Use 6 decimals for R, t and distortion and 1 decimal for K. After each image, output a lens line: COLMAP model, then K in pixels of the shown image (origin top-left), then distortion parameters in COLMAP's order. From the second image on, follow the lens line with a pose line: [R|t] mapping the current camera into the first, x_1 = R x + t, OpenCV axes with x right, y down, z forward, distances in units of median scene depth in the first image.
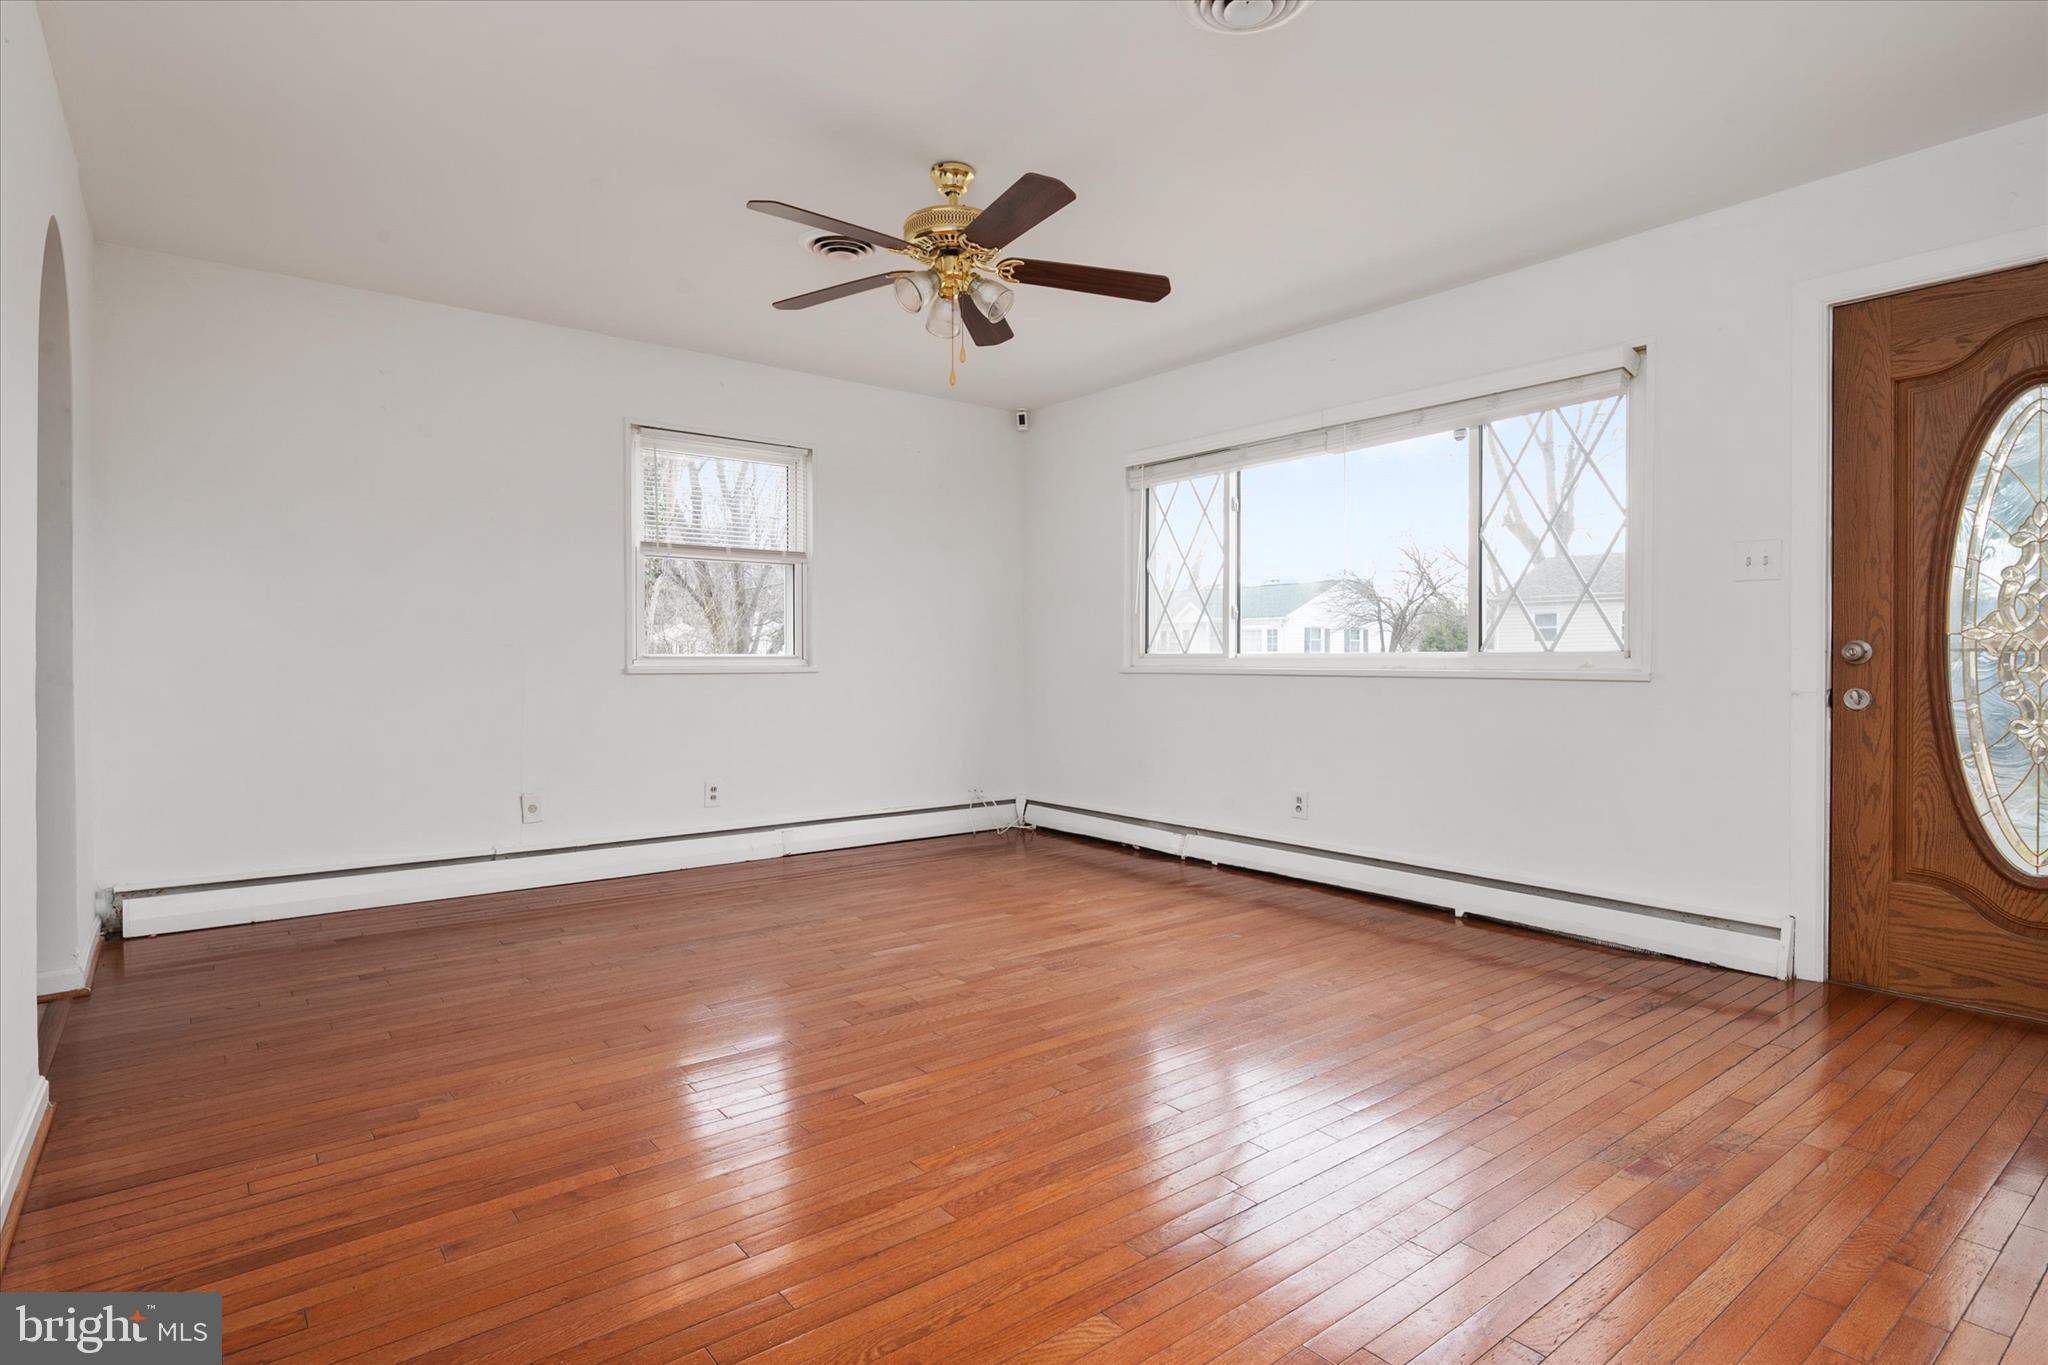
lens RADIAL K [[1036.7, 0, 1031.8], [0, 1036.7, 663.3], [0, 0, 1]] dist [0.000168, -0.000928]
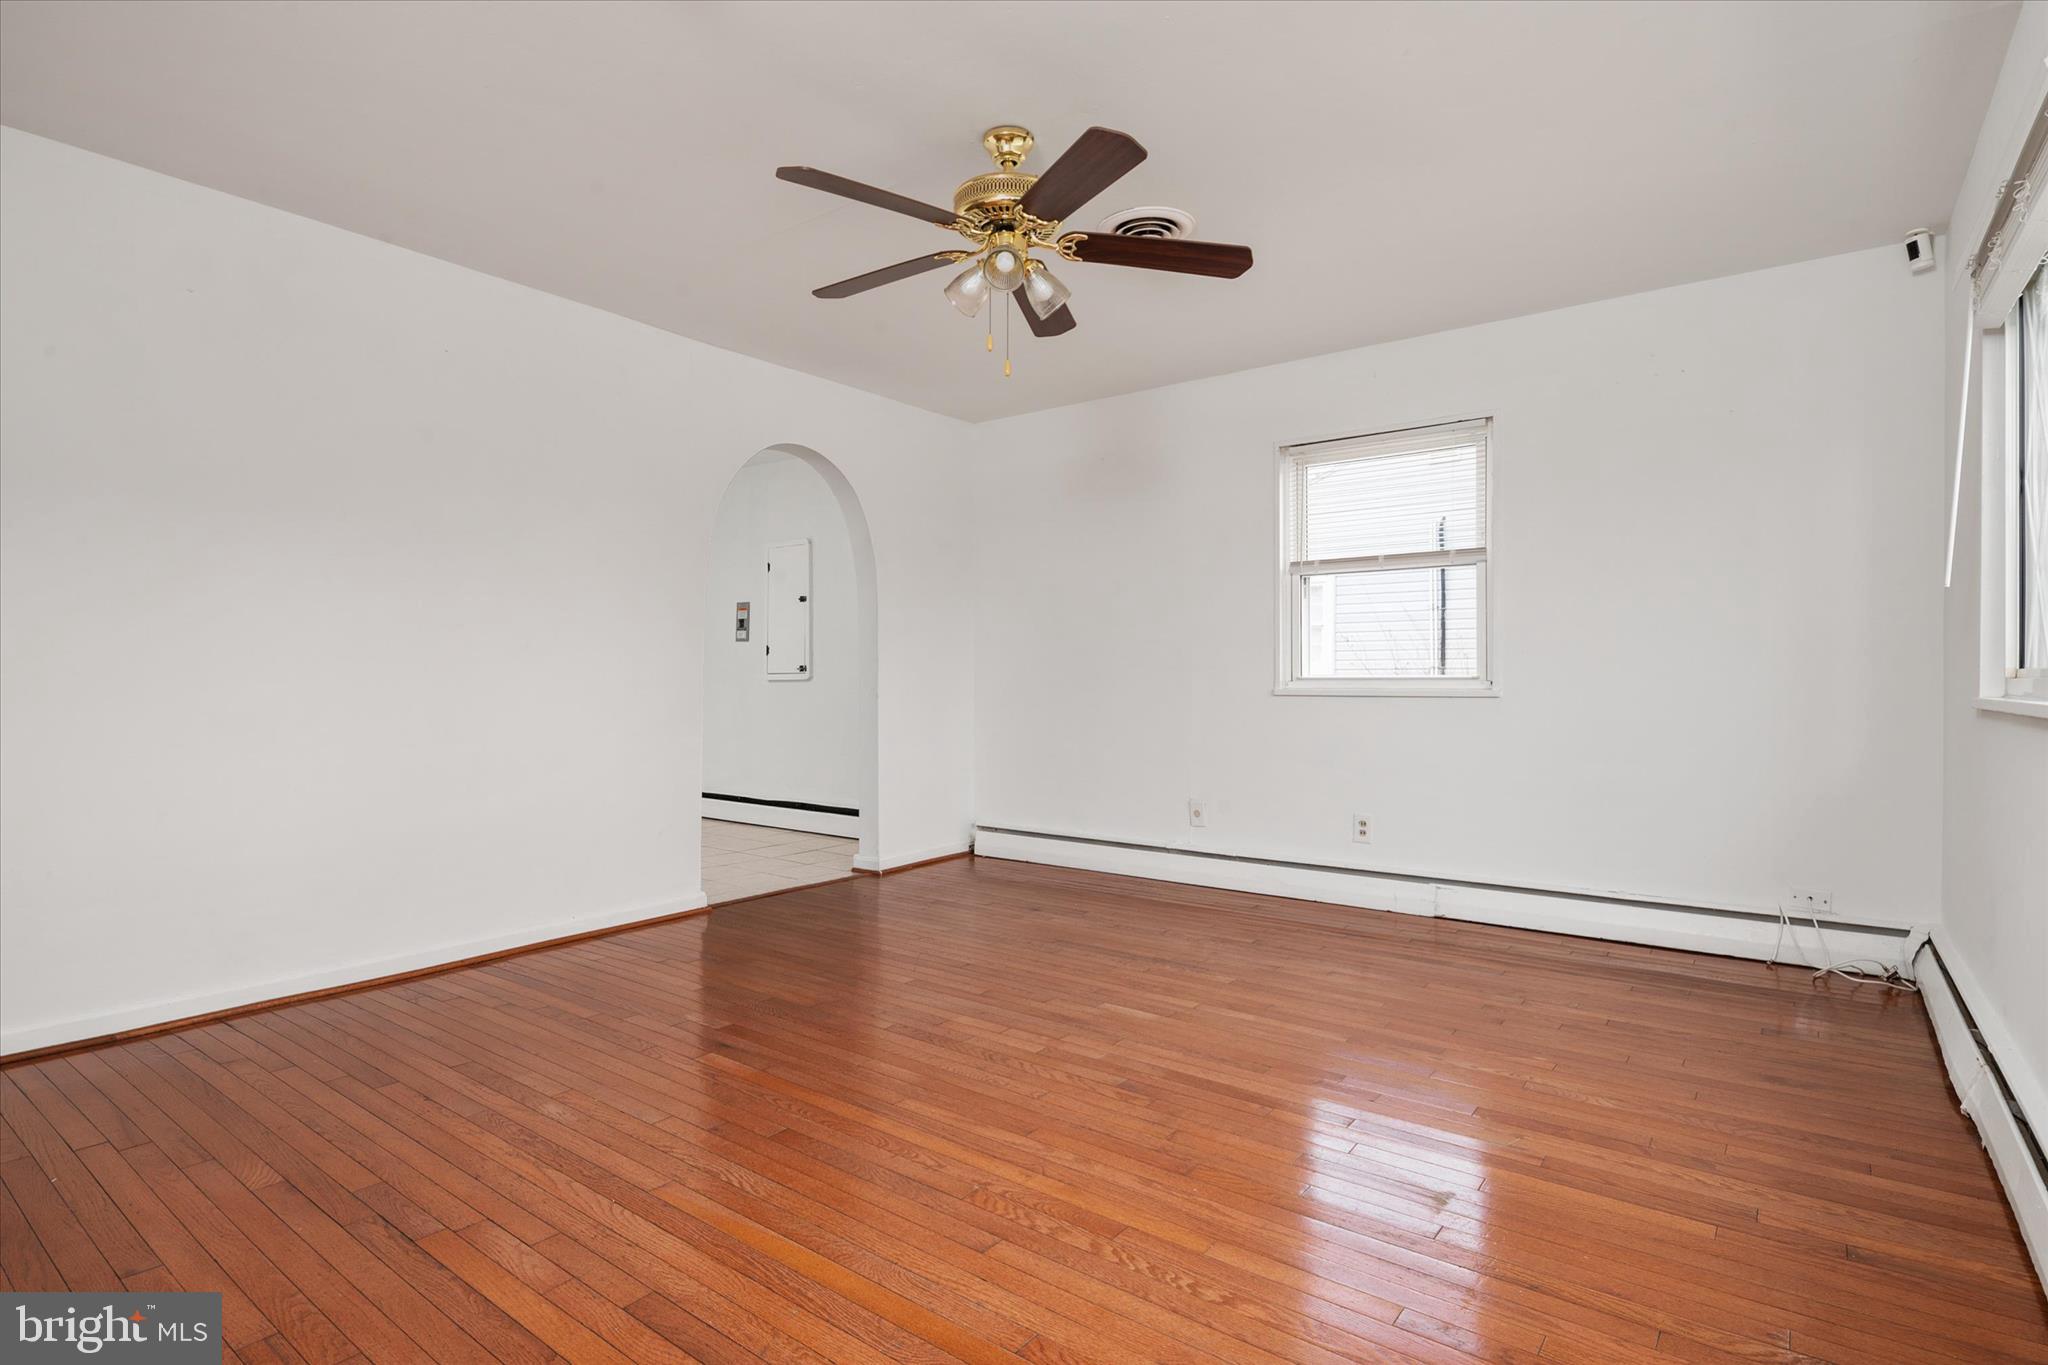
lens RADIAL K [[1015.3, 0, 1030.2], [0, 1015.3, 677.6], [0, 0, 1]] dist [0.002701, 0.000125]
pose [[0.252641, -0.003305, -0.967554, 0.779713], [-0.001883, 0.999991, -0.003908, -0.004198], [0.967558, 0.002809, 0.252633, 0.795208]]
